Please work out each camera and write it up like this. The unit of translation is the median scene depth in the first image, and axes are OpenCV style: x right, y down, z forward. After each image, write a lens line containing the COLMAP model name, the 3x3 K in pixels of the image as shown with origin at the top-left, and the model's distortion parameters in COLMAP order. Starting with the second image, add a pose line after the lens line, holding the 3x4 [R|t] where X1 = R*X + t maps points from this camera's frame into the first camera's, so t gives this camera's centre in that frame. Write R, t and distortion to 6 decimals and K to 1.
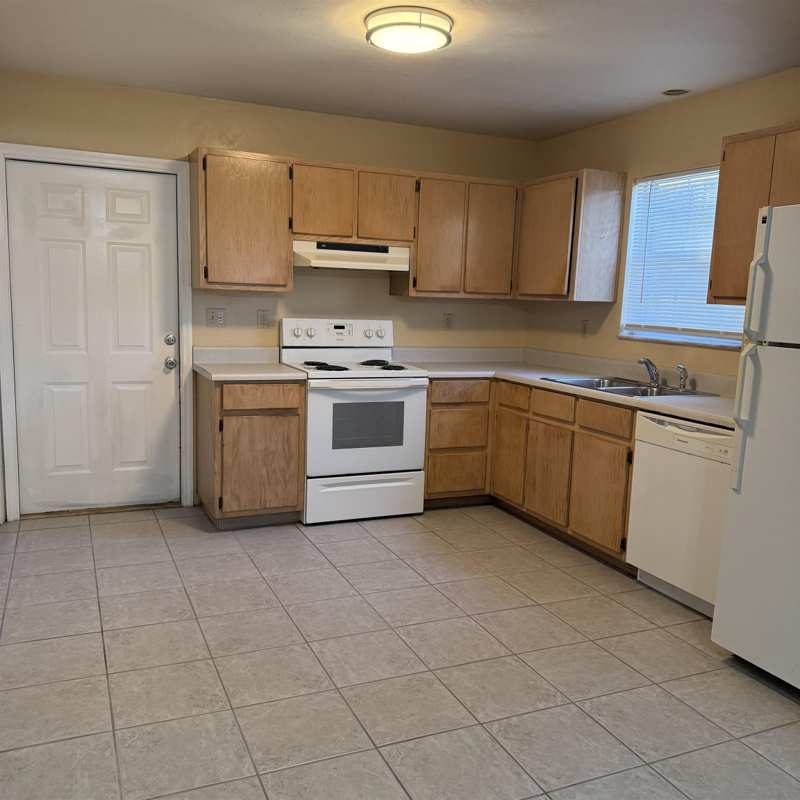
lens RADIAL K [[739.6, 0, 400.0], [0, 739.6, 400.0], [0, 0, 1]] dist [0.156250, -0.268154]
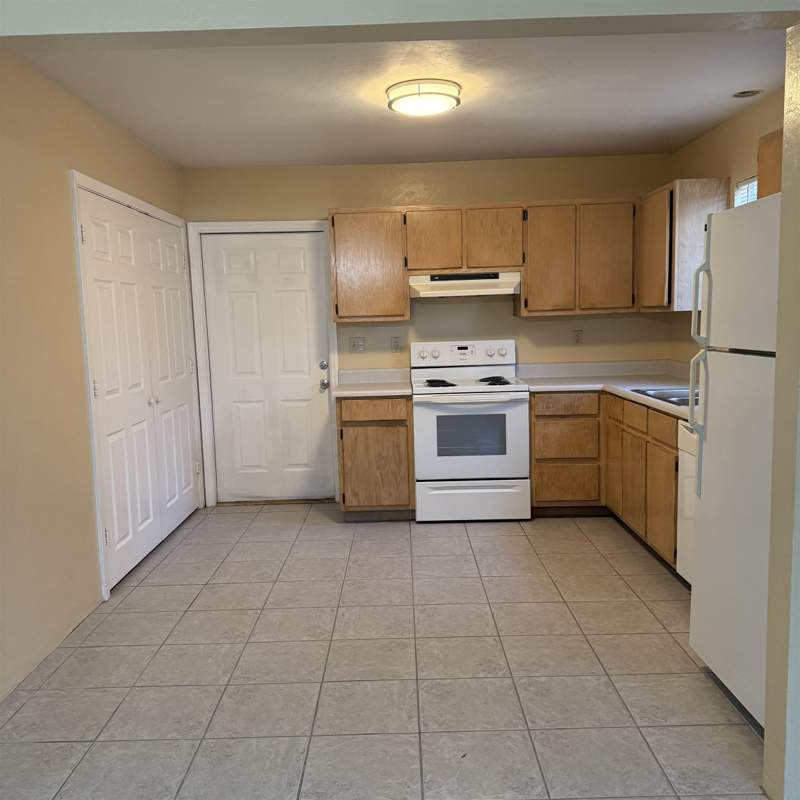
lens RADIAL K [[739.6, 0, 400.0], [0, 739.6, 400.0], [0, 0, 1]] dist [0.156250, -0.268154]
pose [[0.911986, -0.014637, -0.409959, 0.314100], [0.002271, 0.999528, -0.030636, 0.014619], [0.410214, 0.027008, 0.911589, -0.055083]]
